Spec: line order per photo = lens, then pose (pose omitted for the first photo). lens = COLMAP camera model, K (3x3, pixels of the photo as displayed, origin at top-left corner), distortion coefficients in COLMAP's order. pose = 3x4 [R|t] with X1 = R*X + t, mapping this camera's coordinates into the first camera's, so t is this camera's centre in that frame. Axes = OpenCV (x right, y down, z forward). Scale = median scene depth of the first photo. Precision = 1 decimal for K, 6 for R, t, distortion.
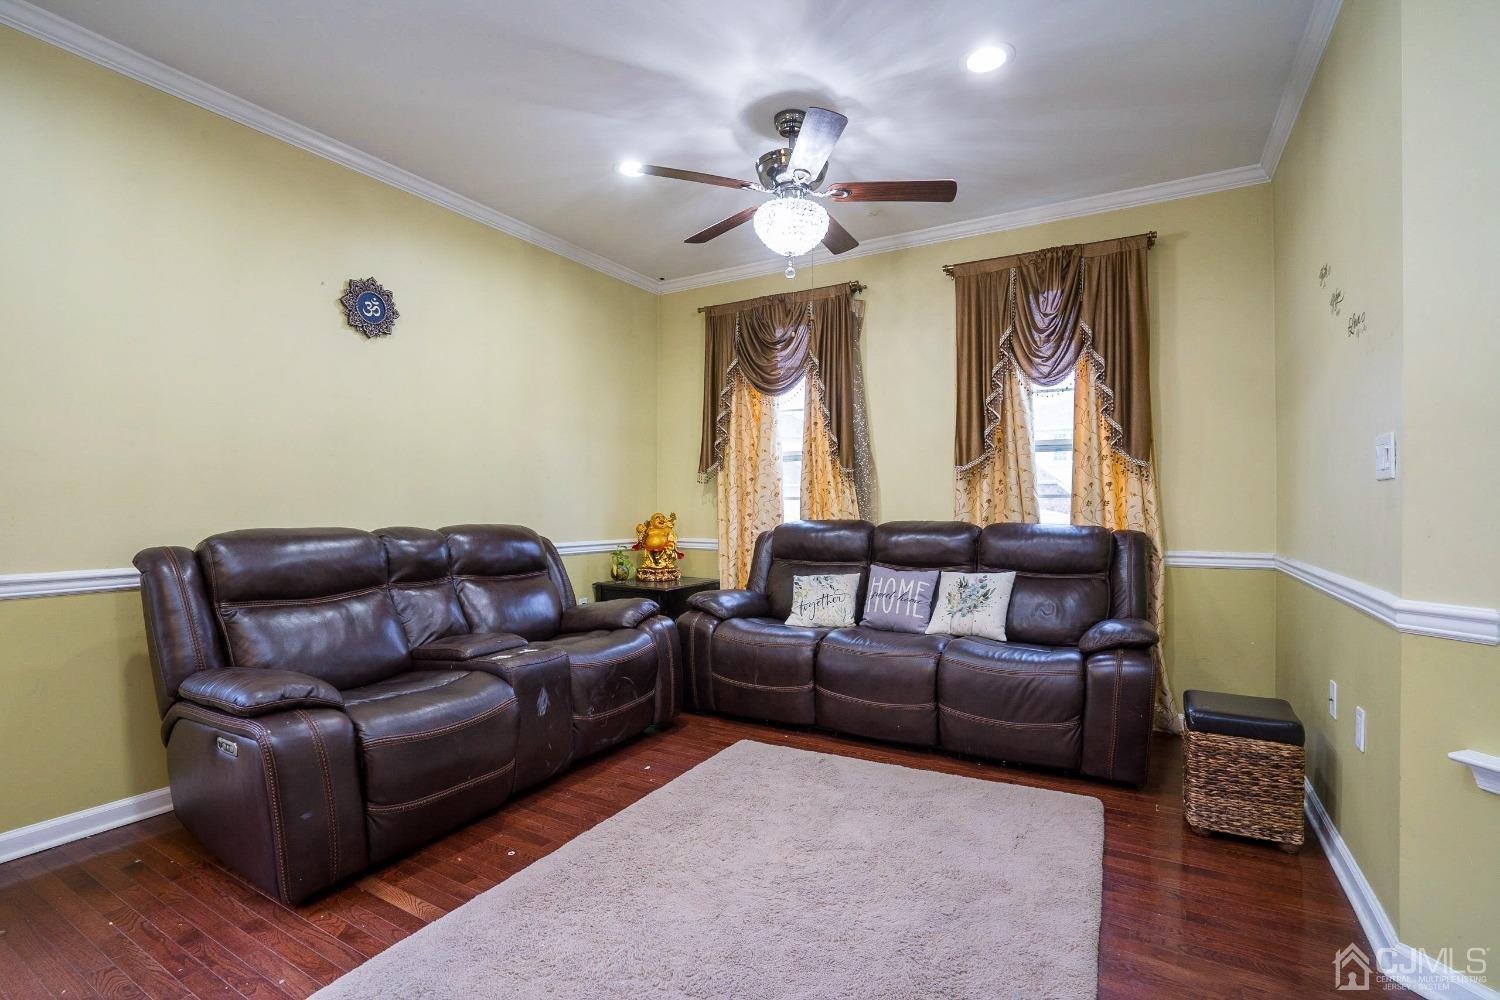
lens RADIAL K [[694.5, 0, 745.6], [0, 694.5, 506.2], [0, 0, 1]] dist [-0.062405, 0.023264]
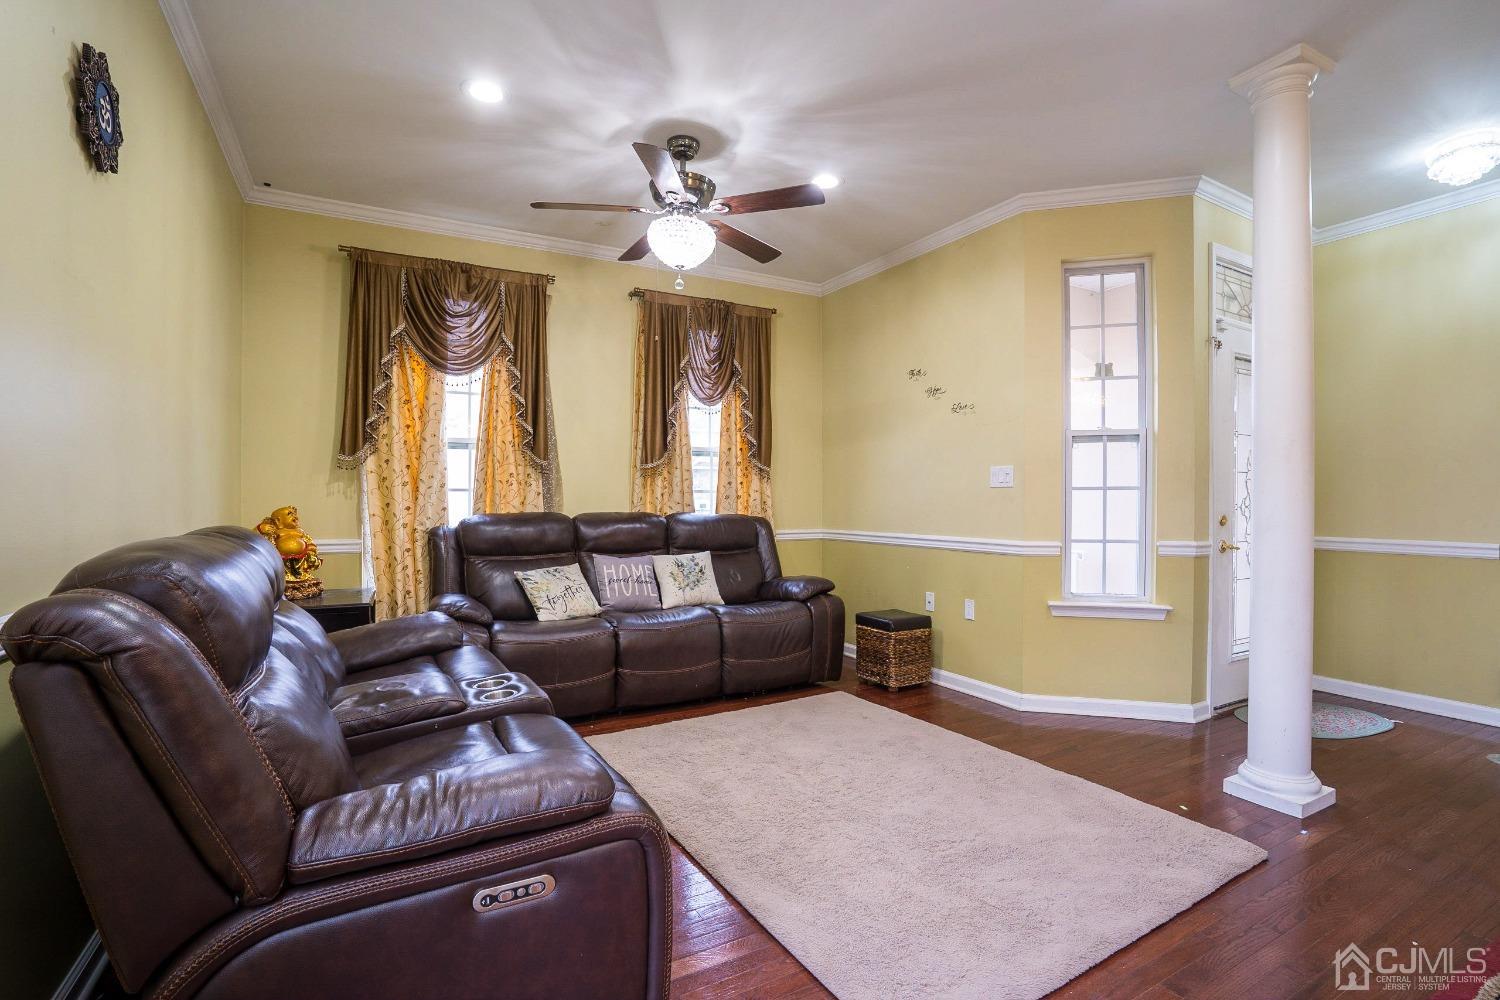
lens RADIAL K [[694.5, 0, 745.6], [0, 694.5, 506.2], [0, 0, 1]] dist [-0.062405, 0.023264]
pose [[0.507424, -0.006477, 0.861672, -0.612965], [-0.002381, 0.999957, 0.008919, 0.001162], [-0.861693, -0.006578, 0.507387, 0.263959]]
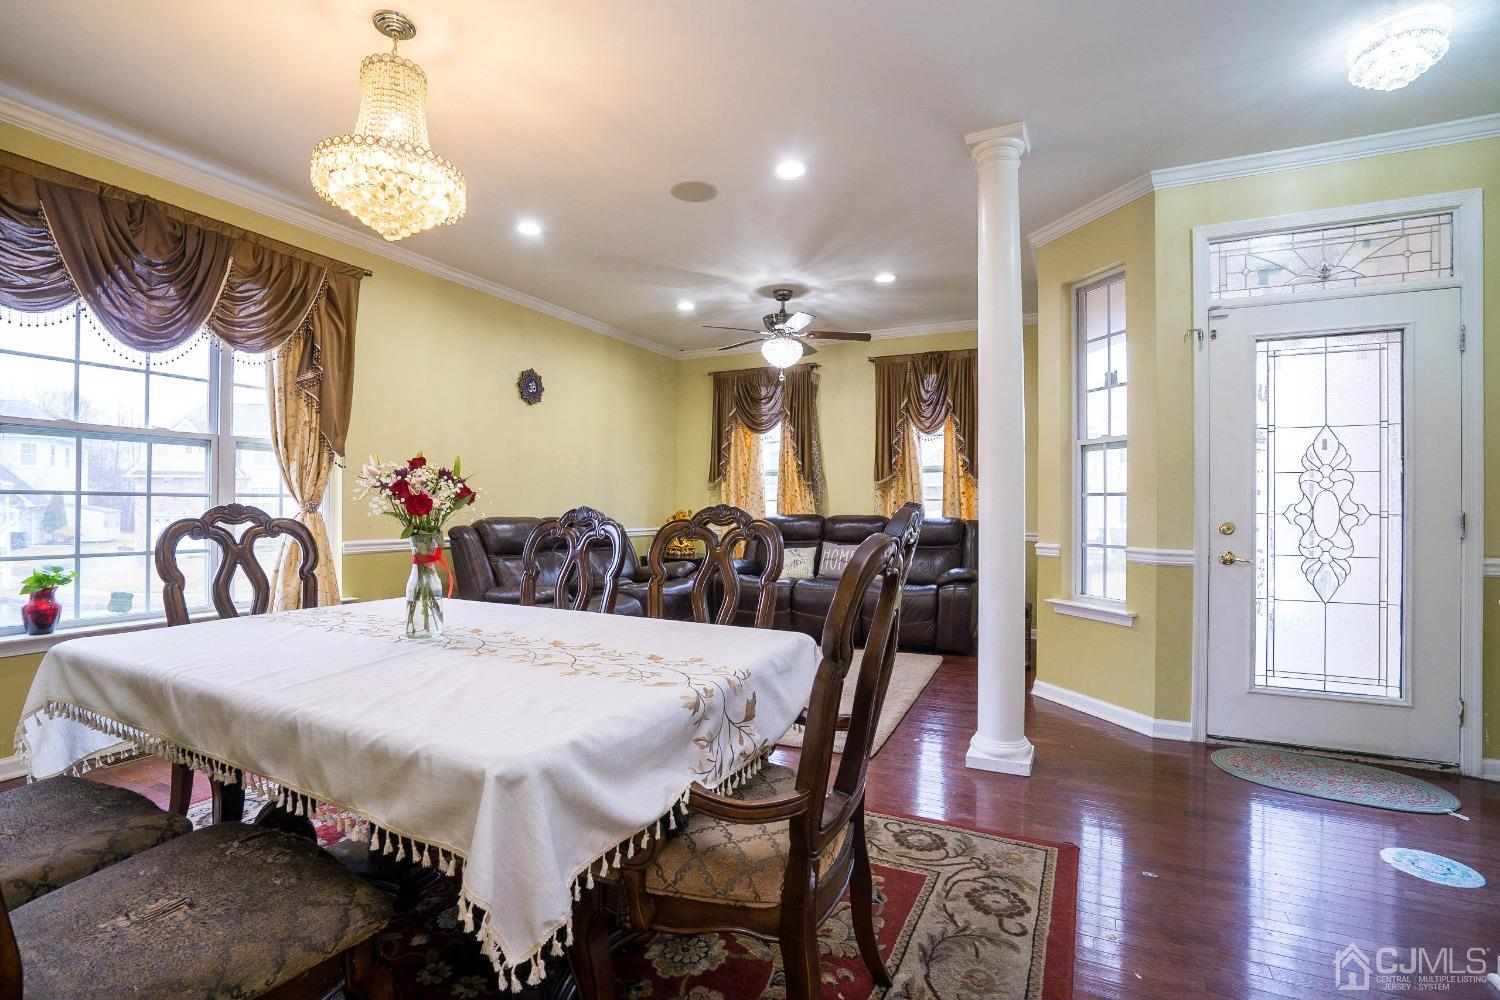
lens RADIAL K [[694.5, 0, 745.6], [0, 694.5, 506.2], [0, 0, 1]] dist [-0.062405, 0.023264]
pose [[0.996951, 0.002509, 0.077988, -0.128802], [-0.002506, 0.999997, -0.000145, 0.001910], [-0.077988, -0.000051, 0.996954, -0.613539]]
